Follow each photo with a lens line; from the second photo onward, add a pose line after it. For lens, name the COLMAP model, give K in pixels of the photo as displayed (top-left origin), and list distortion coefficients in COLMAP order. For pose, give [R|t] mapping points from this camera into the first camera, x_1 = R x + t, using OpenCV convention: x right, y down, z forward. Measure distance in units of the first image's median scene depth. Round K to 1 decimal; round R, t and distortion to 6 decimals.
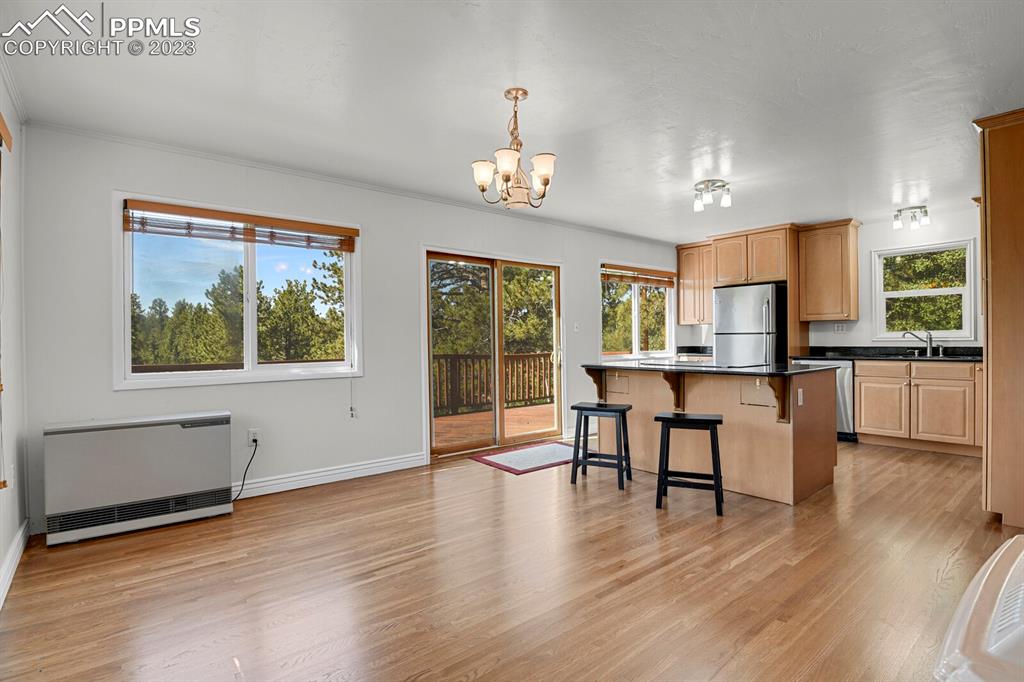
lens RADIAL K [[501.0, 0, 518.2], [0, 501.0, 340.6], [0, 0, 1]] dist [-0.024299, -0.000196]
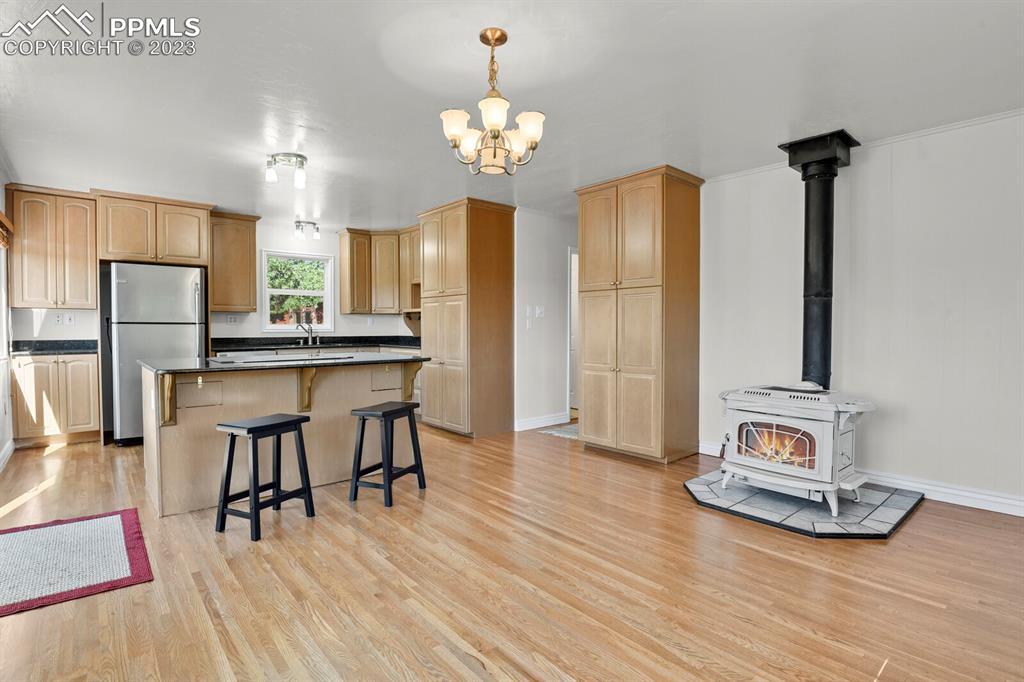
lens RADIAL K [[501.0, 0, 518.2], [0, 501.0, 340.6], [0, 0, 1]] dist [-0.024299, -0.000196]
pose [[-0.023104, -0.016118, 0.999603, -0.442248], [0.003378, 0.999863, 0.016201, 0.003395], [-0.999727, 0.003751, -0.023046, 0.512654]]
